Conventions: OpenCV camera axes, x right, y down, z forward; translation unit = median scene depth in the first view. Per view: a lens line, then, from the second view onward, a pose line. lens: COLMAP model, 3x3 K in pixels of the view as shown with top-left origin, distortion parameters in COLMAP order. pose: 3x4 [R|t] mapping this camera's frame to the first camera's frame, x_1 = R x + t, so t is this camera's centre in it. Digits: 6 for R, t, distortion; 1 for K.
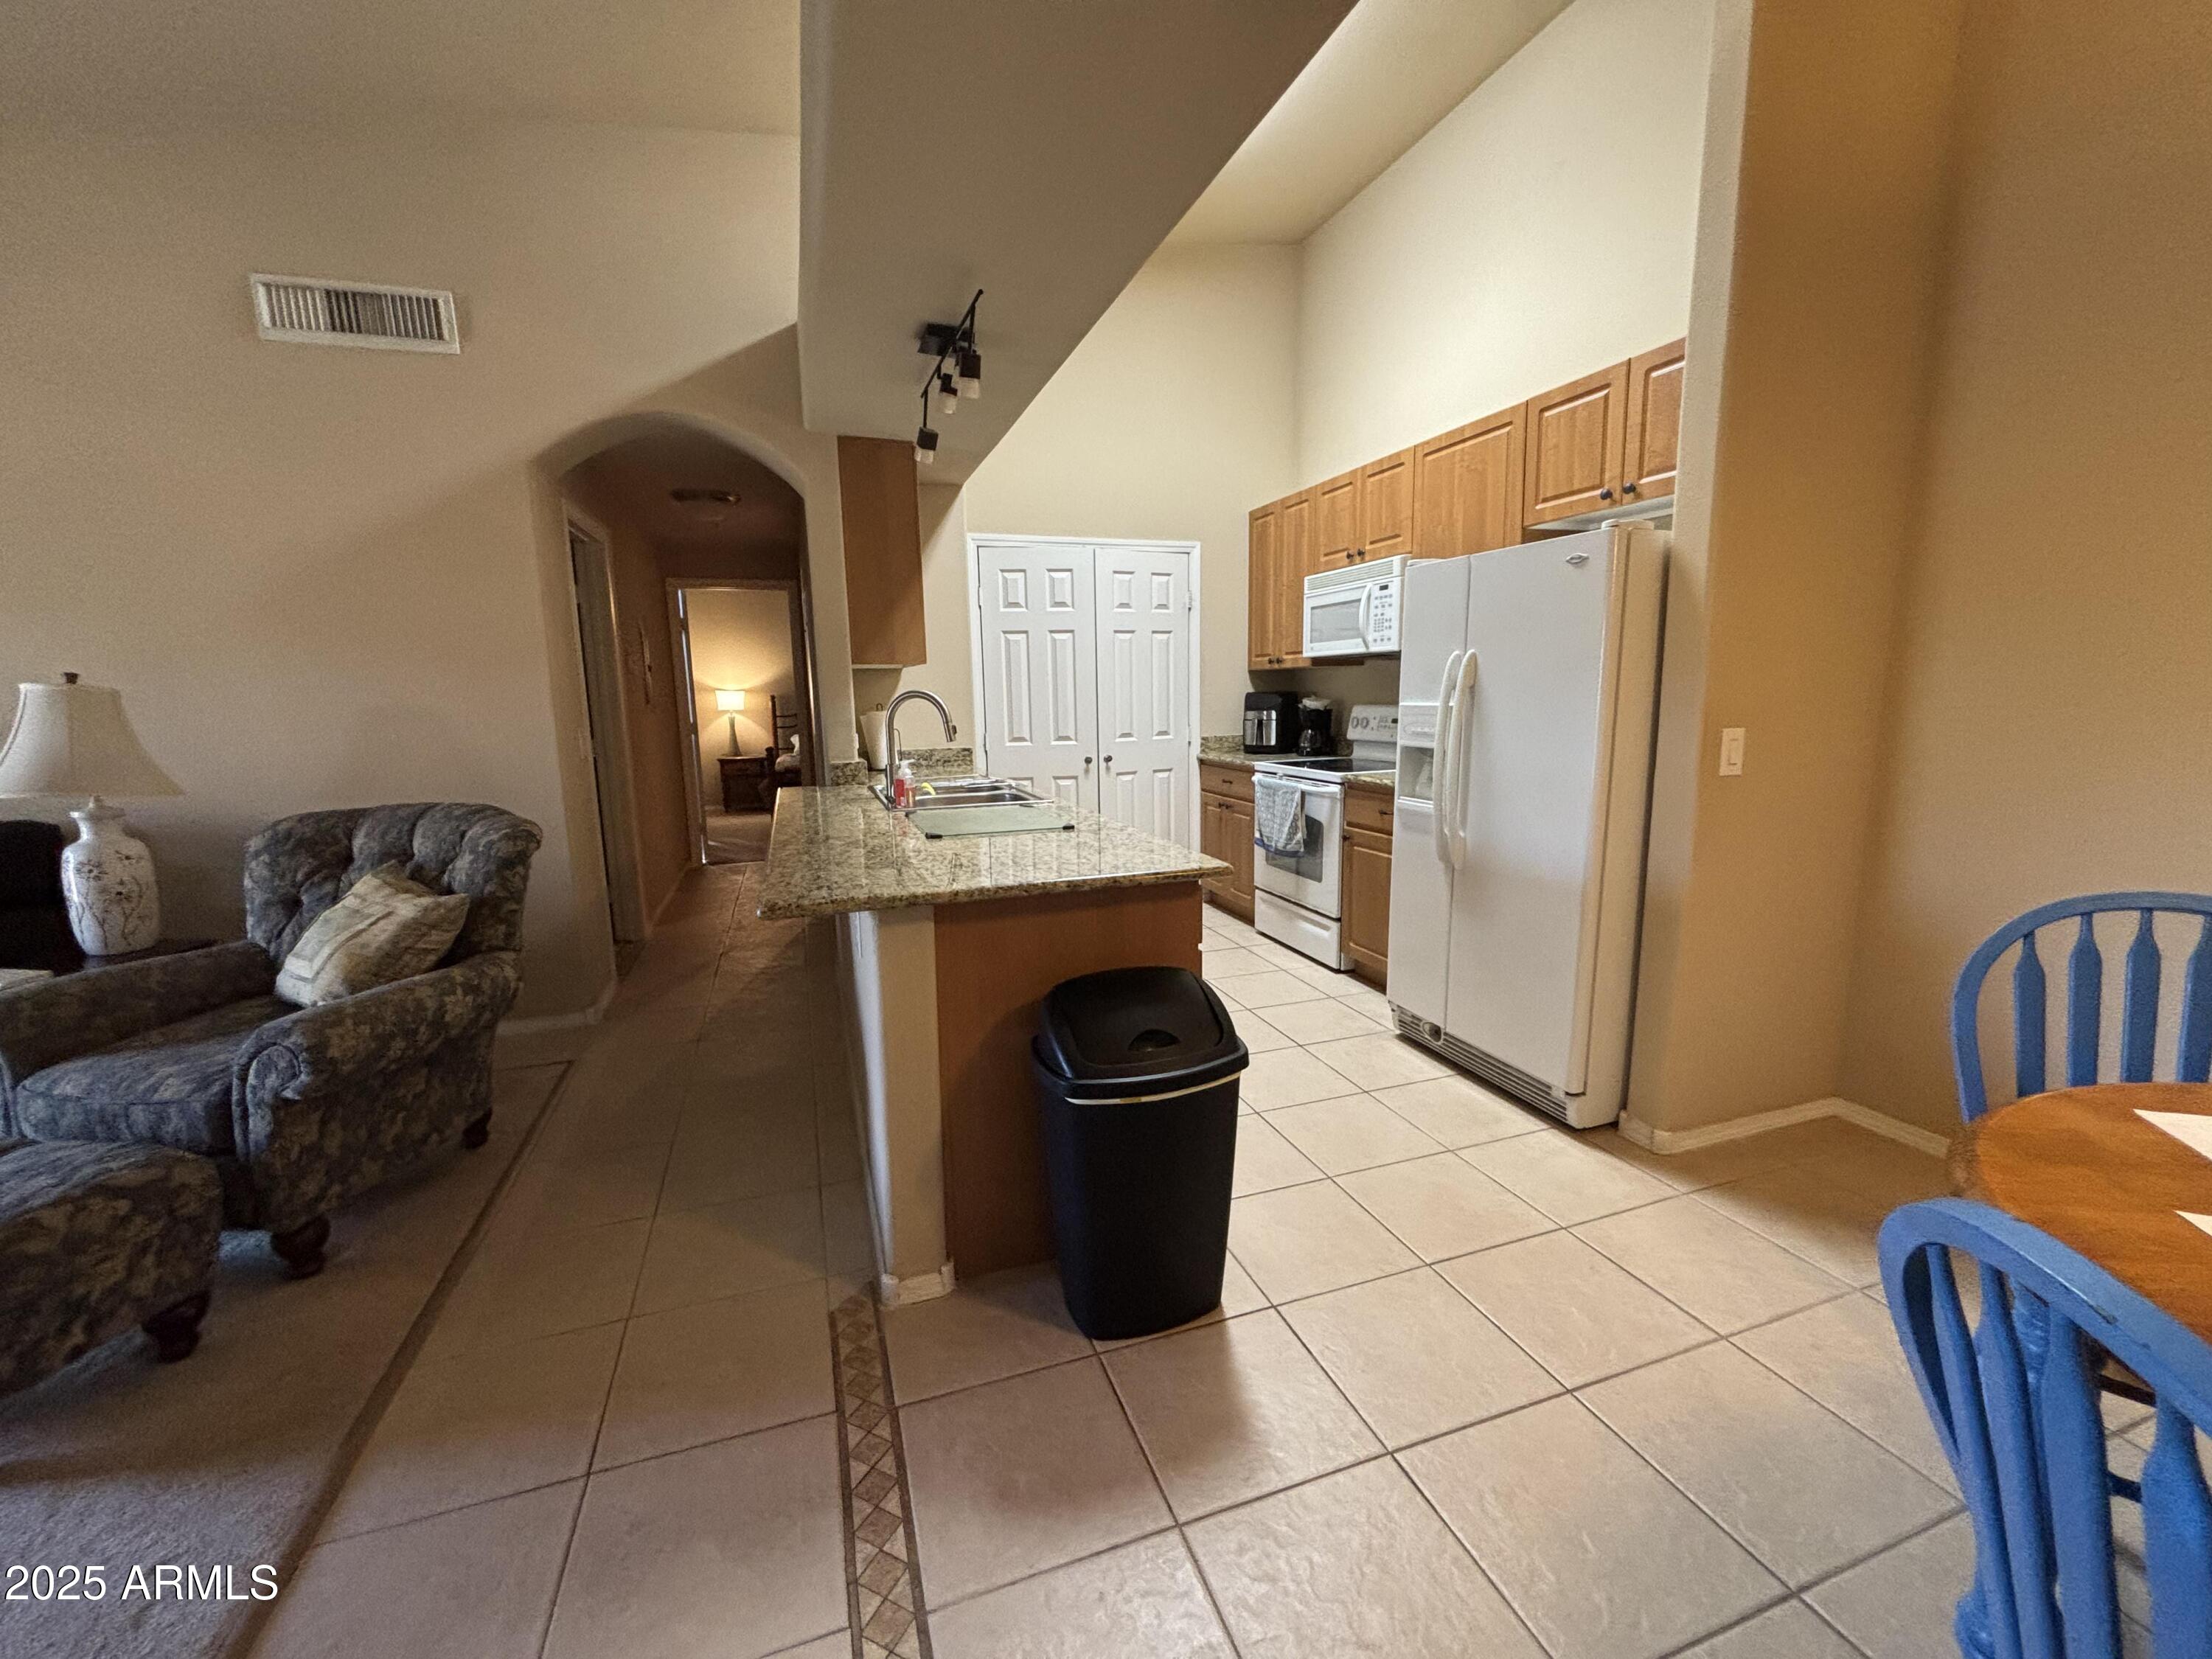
lens RADIAL K [[888.7, 0, 1097.9], [0, 888.7, 833.9], [0, 0, 1]] dist [0.006550, -0.003143]
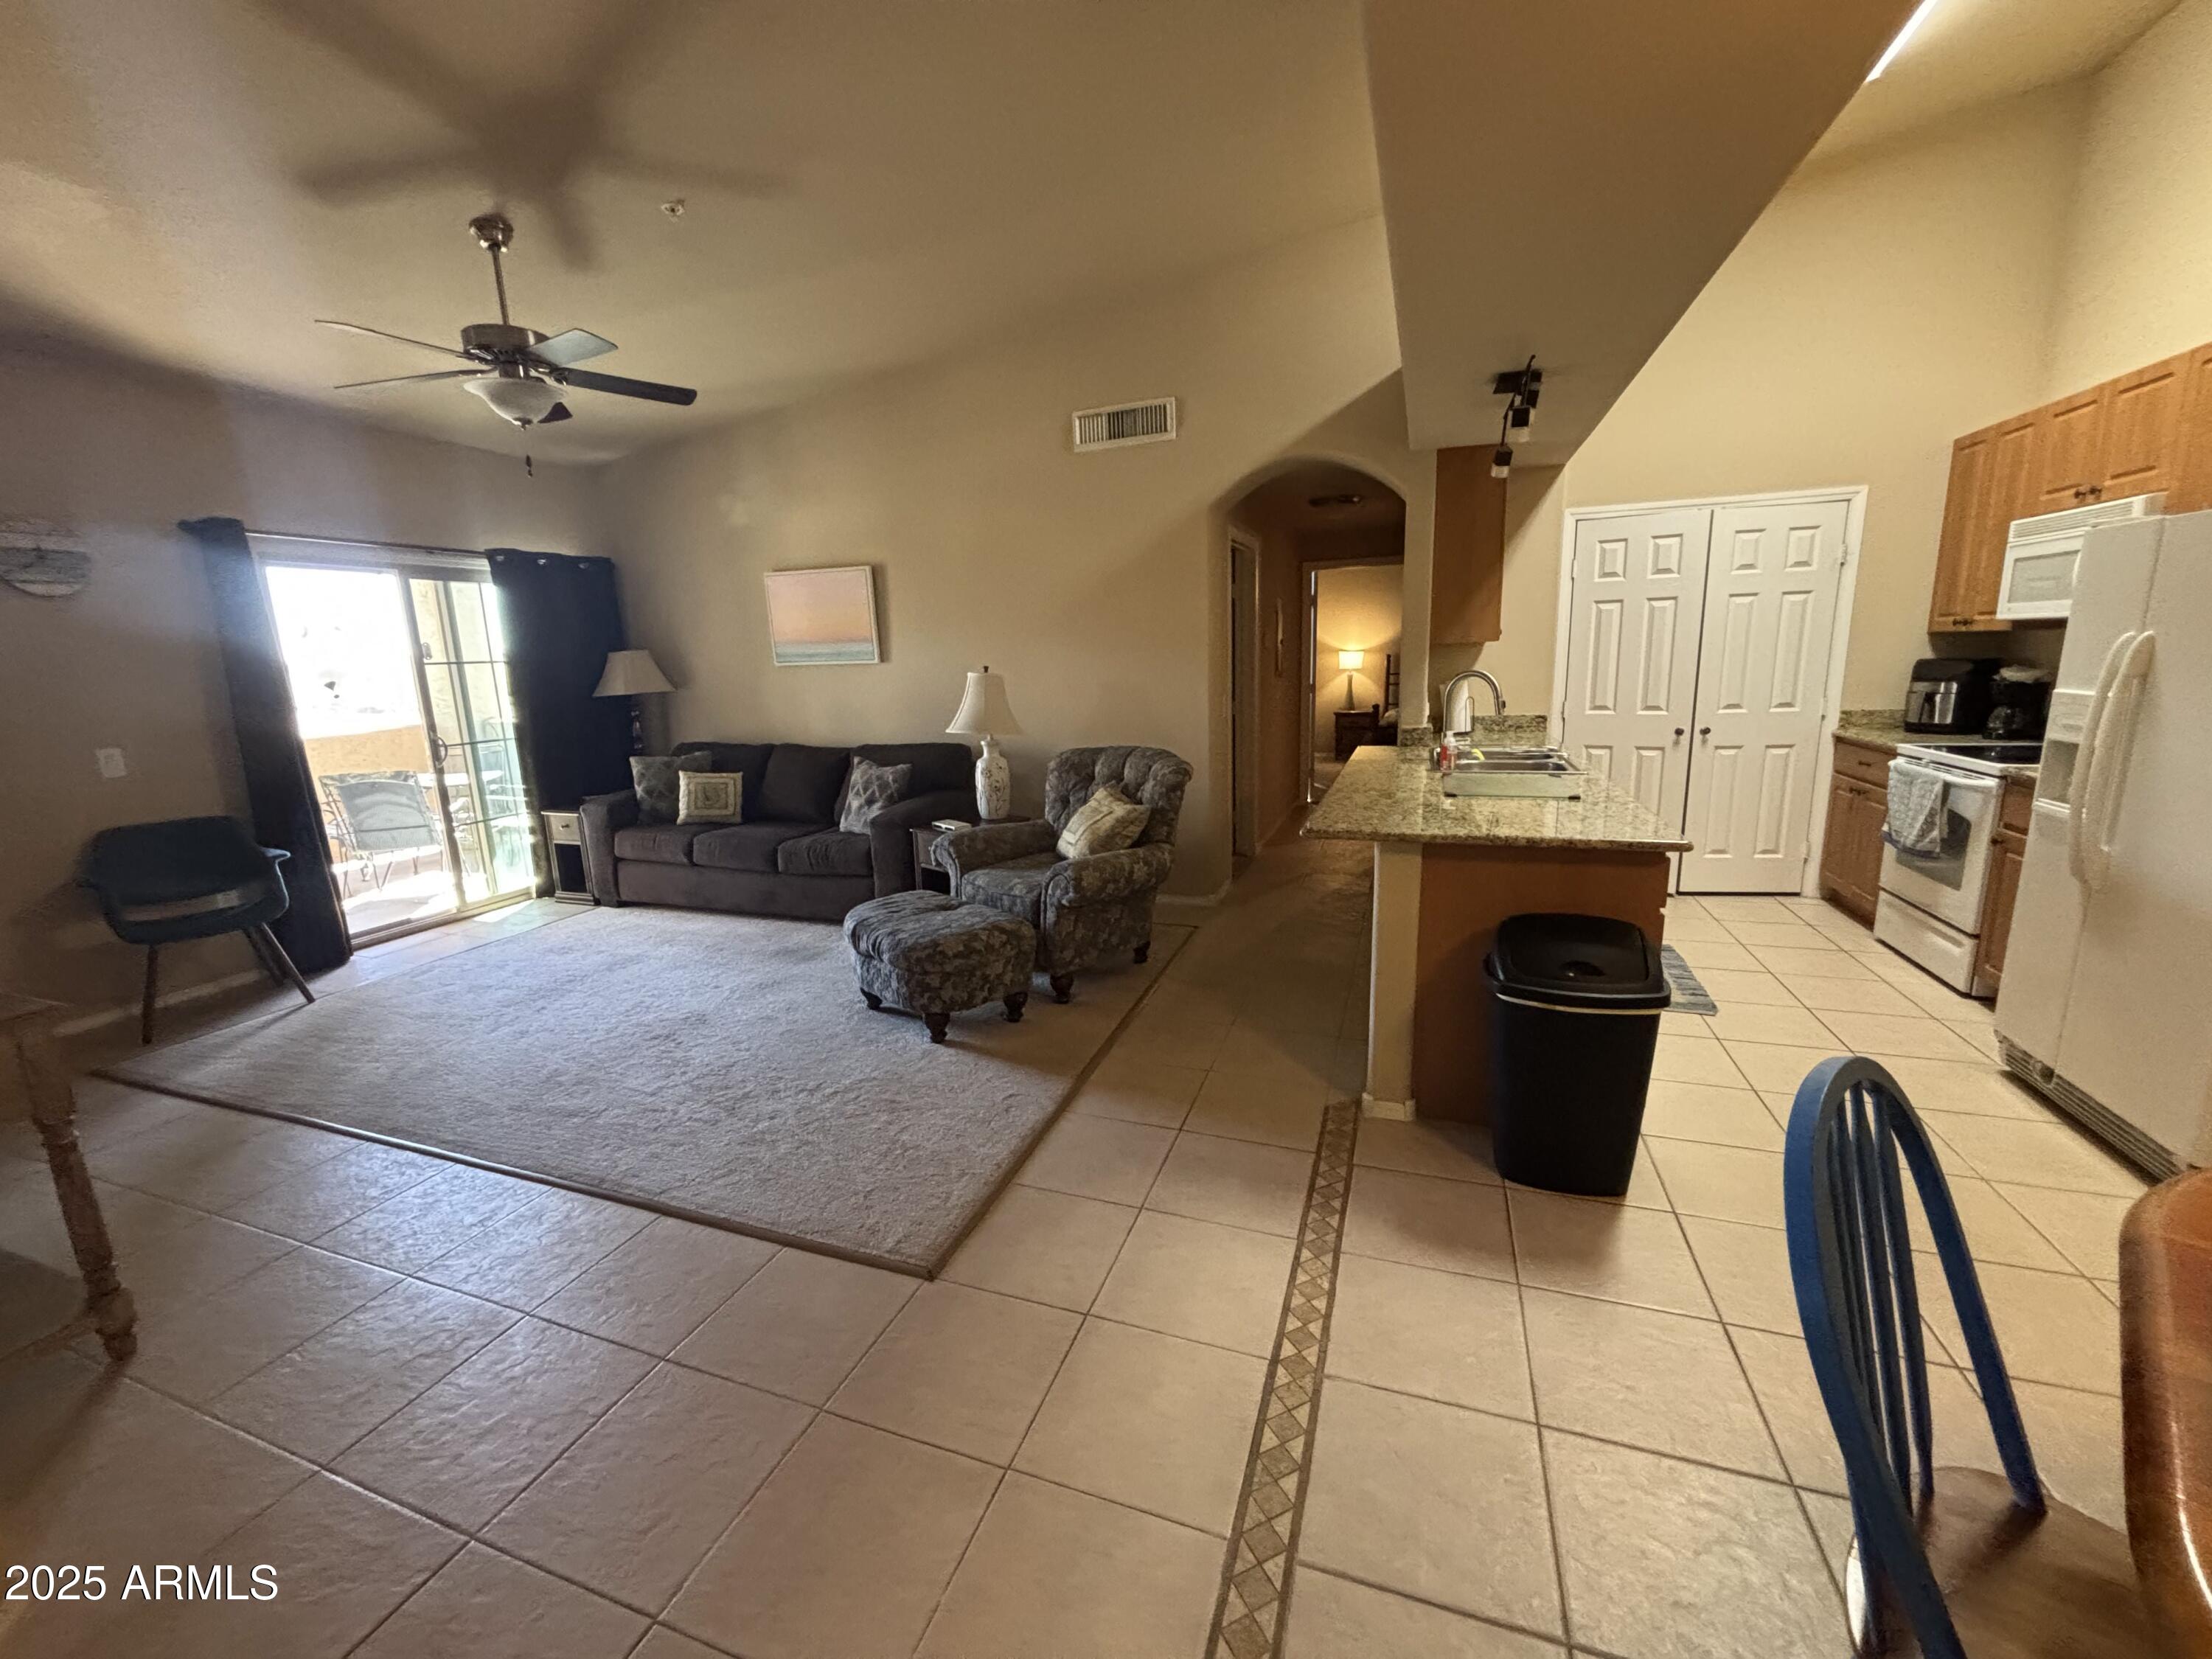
lens RADIAL K [[888.7, 0, 1093.9], [0, 888.7, 831.2], [0, 0, 1]] dist [0.006550, -0.003143]
pose [[0.777960, 0.114636, -0.617768, 0.185132], [-0.079925, 0.993283, 0.083669, -0.010362], [0.623210, -0.015716, 0.781897, -0.280855]]
